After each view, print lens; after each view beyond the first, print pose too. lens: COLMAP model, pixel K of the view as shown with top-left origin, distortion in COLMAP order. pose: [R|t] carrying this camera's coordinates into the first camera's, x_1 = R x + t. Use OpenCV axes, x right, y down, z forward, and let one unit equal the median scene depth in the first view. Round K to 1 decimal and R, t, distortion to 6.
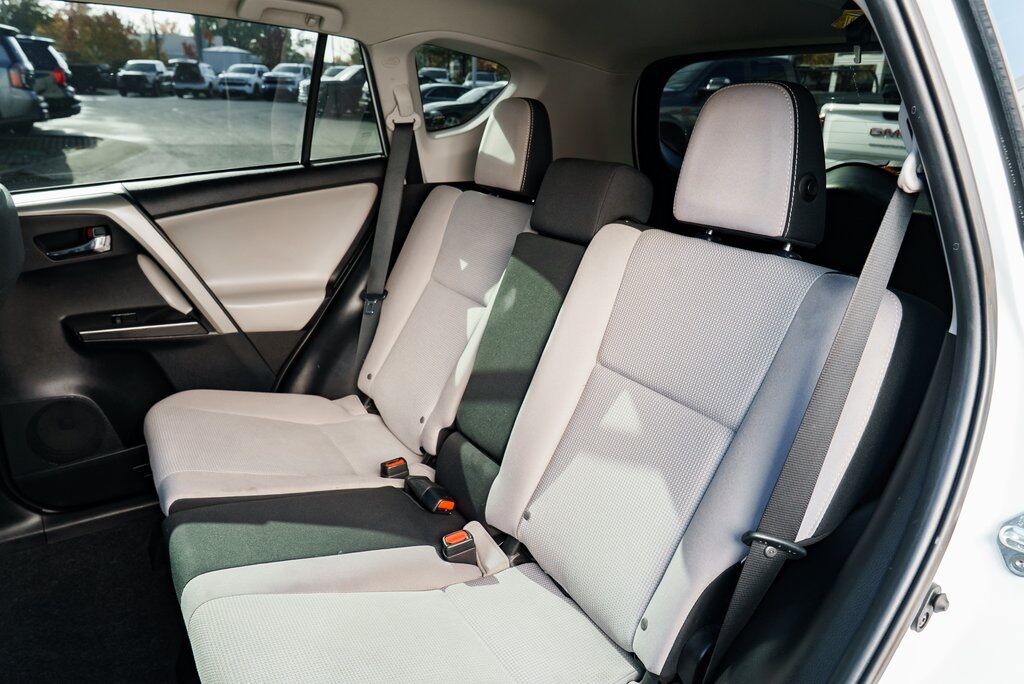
lens RADIAL K [[697.5, 0, 505.0], [0, 697.5, 345.5], [0, 0, 1]] dist [-0.028397, 0.018514]
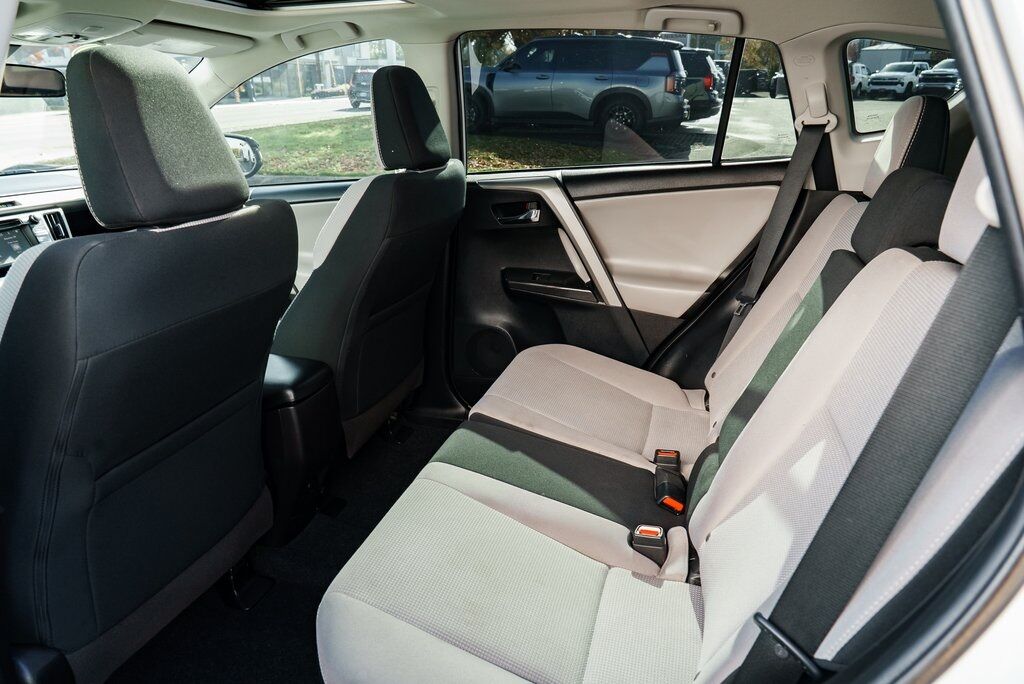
lens RADIAL K [[697.5, 0, 495.2], [0, 697.5, 342.6], [0, 0, 1]] dist [-0.028397, 0.018514]
pose [[0.656701, 0.229287, -0.718451, 0.304310], [-0.232967, 0.967744, 0.095903, -0.023649], [0.717266, 0.104395, 0.688935, 0.075856]]
